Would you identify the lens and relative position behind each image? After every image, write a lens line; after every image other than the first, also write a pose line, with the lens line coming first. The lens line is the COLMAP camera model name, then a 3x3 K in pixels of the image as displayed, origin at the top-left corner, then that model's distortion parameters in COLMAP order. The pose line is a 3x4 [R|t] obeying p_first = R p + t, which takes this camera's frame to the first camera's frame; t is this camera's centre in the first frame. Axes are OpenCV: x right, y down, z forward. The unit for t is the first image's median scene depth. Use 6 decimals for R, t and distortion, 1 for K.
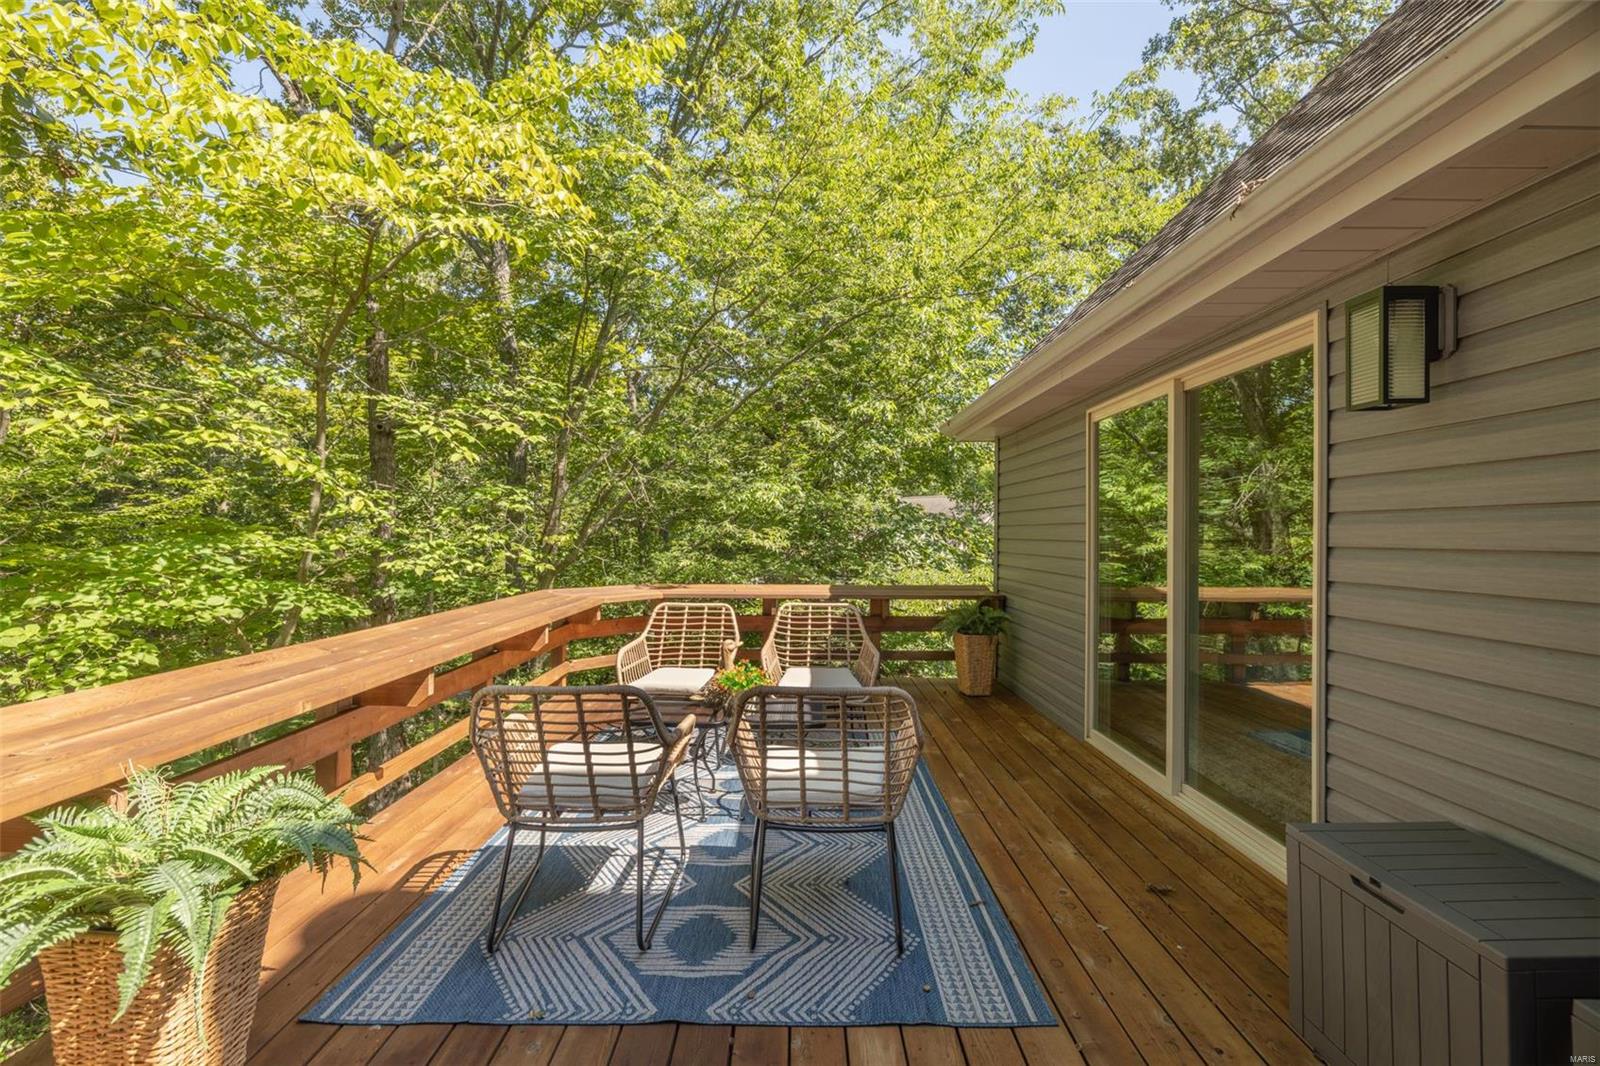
lens RADIAL K [[668.9, 0, 800.9], [0, 668.9, 529.3], [0, 0, 1]] dist [-0.001843, -0.000454]
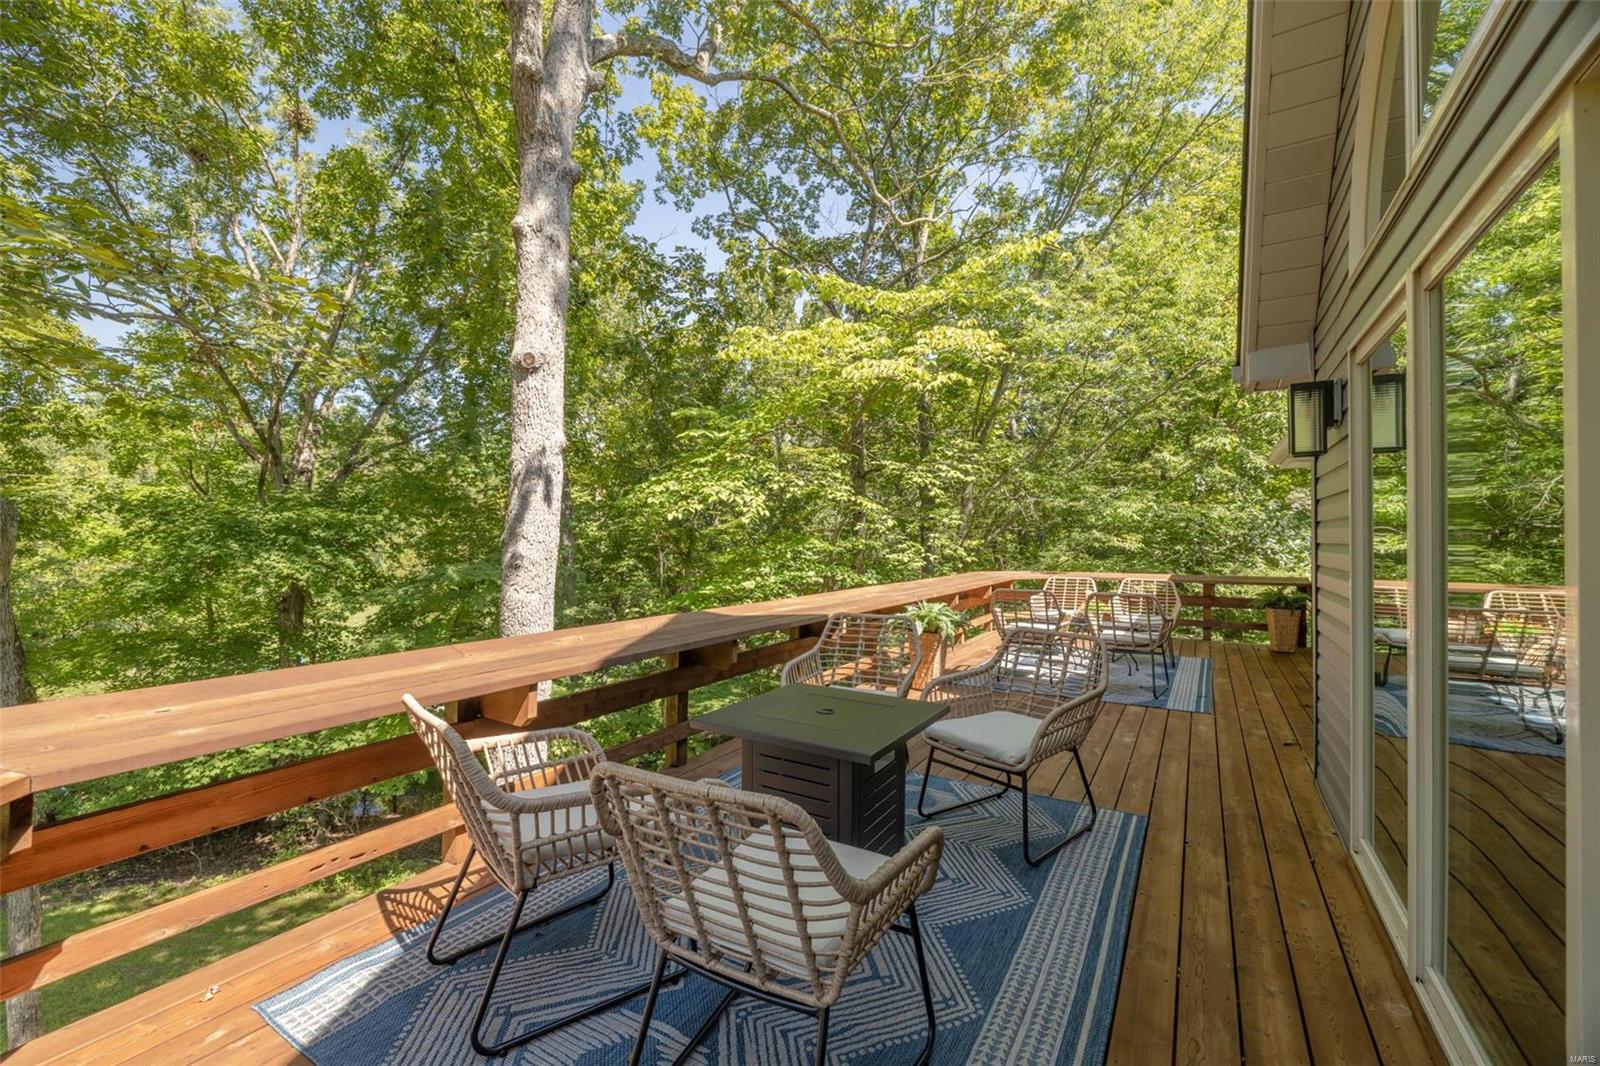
lens RADIAL K [[668.9, 0, 802.6], [0, 668.9, 537.6], [0, 0, 1]] dist [-0.001843, -0.000454]
pose [[0.857976, -0.001756, -0.513686, 0.085822], [0.003822, 0.999988, 0.002965, -0.001982], [0.513675, -0.004507, 0.857973, -0.533837]]
